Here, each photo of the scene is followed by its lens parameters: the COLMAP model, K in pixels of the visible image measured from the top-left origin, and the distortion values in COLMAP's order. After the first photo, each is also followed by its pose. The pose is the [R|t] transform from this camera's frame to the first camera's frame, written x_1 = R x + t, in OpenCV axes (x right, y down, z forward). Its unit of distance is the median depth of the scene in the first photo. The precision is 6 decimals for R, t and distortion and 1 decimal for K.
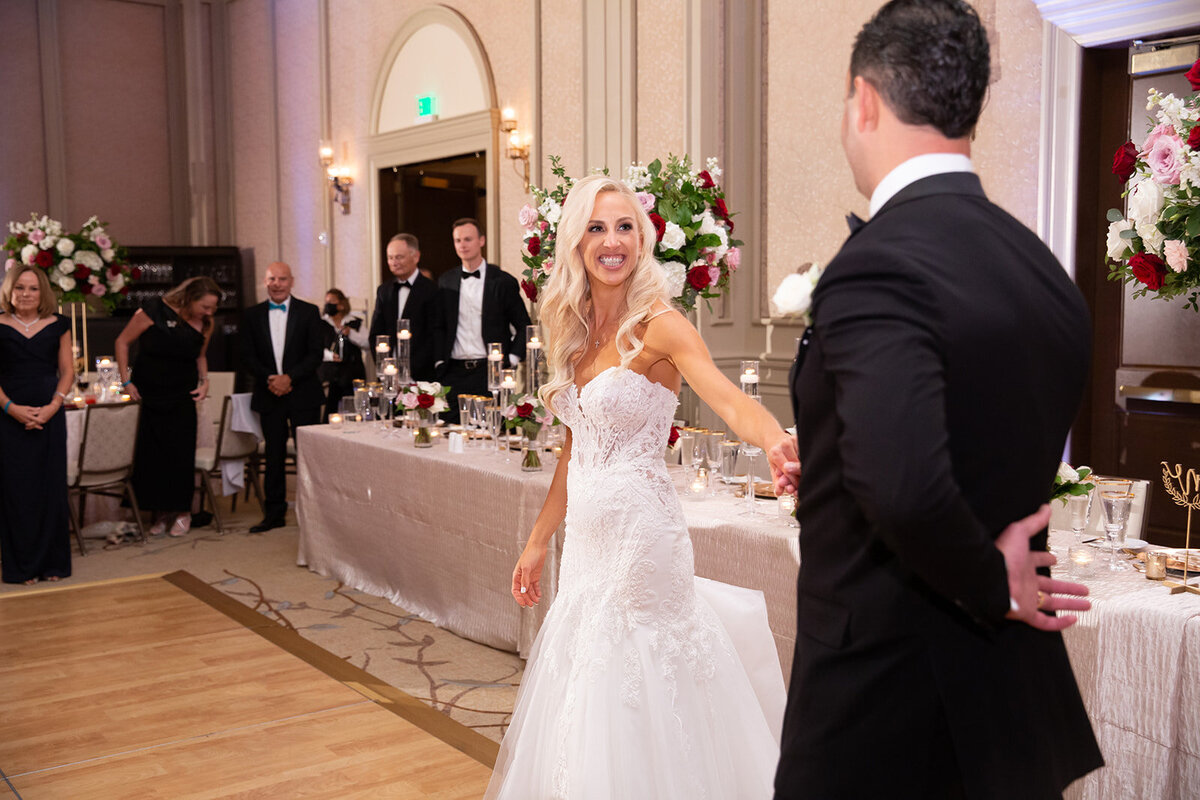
lens RADIAL K [[1286.3, 0, 600.0], [0, 1286.3, 400.0], [0, 0, 1]] dist [0.061177, 0.003071]
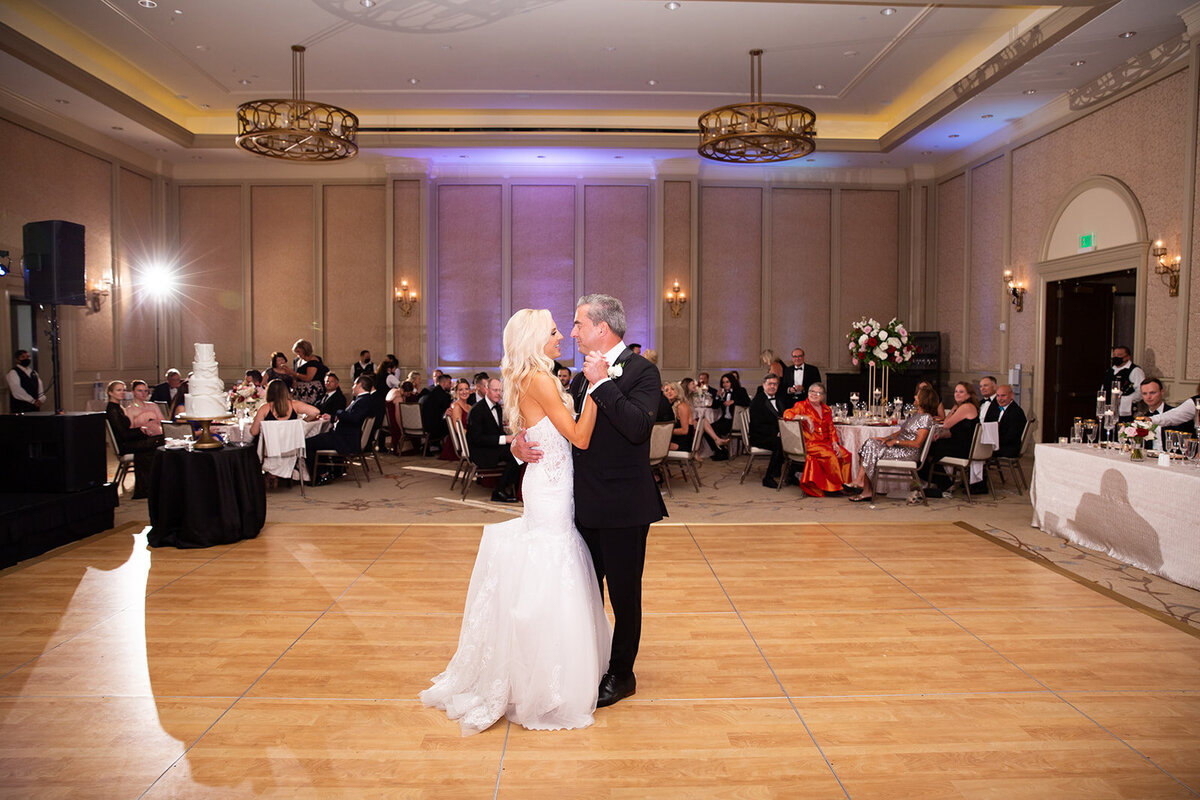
lens RADIAL K [[829.1, 0, 600.0], [0, 829.1, 400.0], [0, 0, 1]] dist [-0.076136, 0.047690]
pose [[0.827422, 0.040305, -0.560132, -0.092922], [-0.057435, 0.998264, -0.013011, 0.008597], [0.558636, 0.042937, 0.828301, -0.152884]]
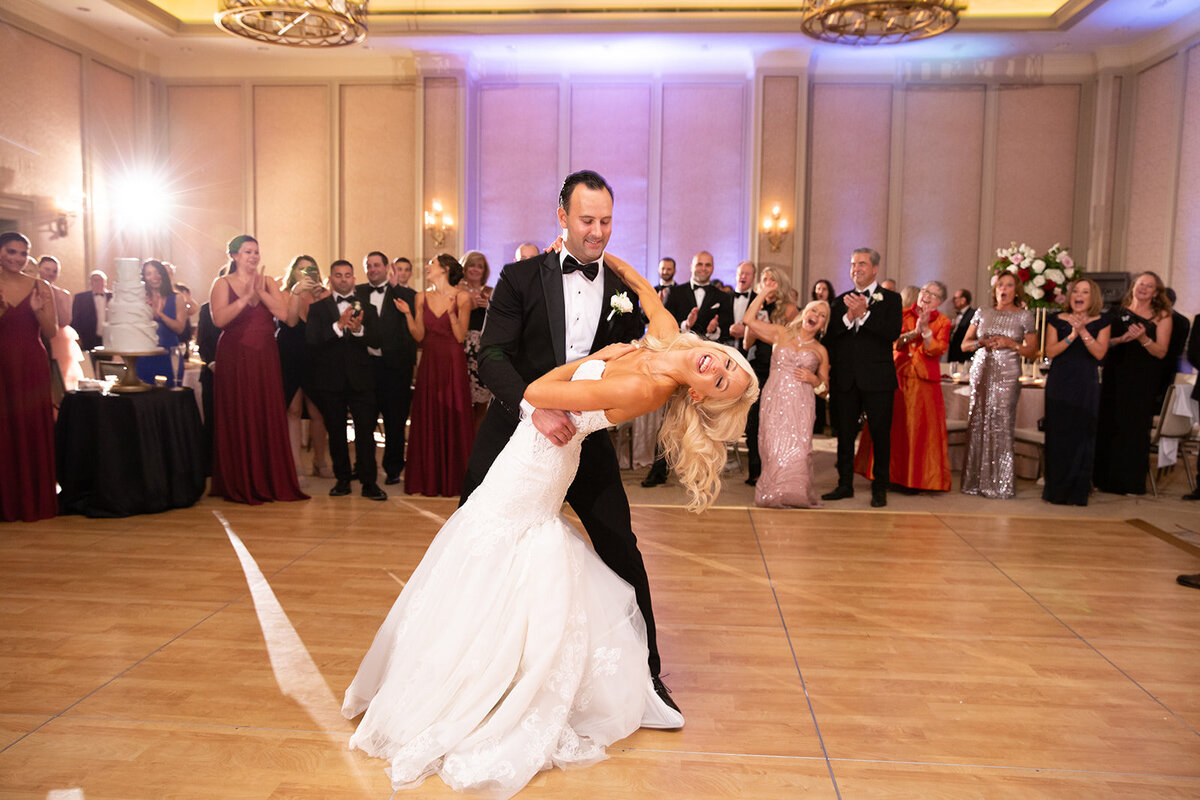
lens RADIAL K [[990.1, 0, 600.0], [0, 990.1, 400.0], [0, 0, 1]] dist [-0.013163, 0.016147]
pose [[0.763207, 0.077753, -0.641458, -0.093293], [-0.077271, 0.996592, 0.028864, 0.023484], [0.641517, 0.027537, 0.766615, -0.056311]]
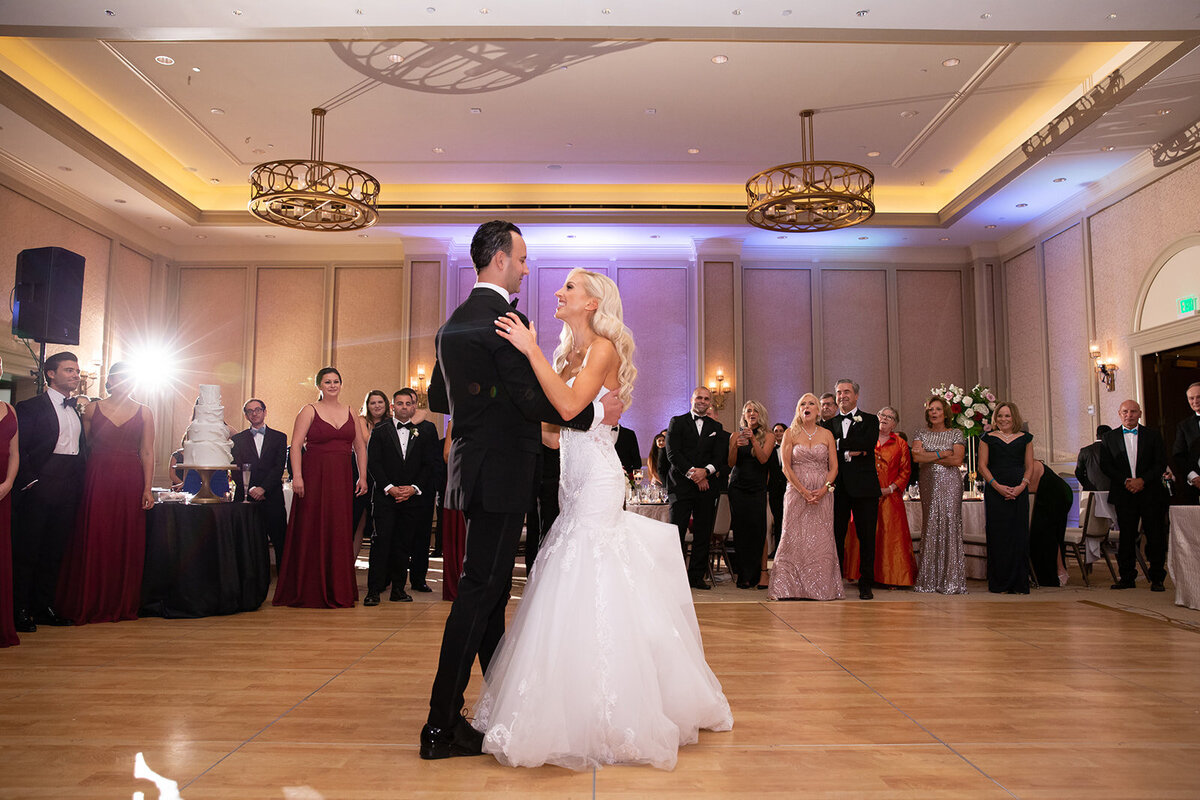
lens RADIAL K [[905.7, 0, 600.0], [0, 905.7, 400.0], [0, 0, 1]] dist [-0.080894, 0.090632]
pose [[0.815766, -0.045820, -0.576565, -0.143845], [-0.058207, 0.985292, -0.160658, 0.081328], [0.575446, 0.164619, 0.801101, -0.132633]]
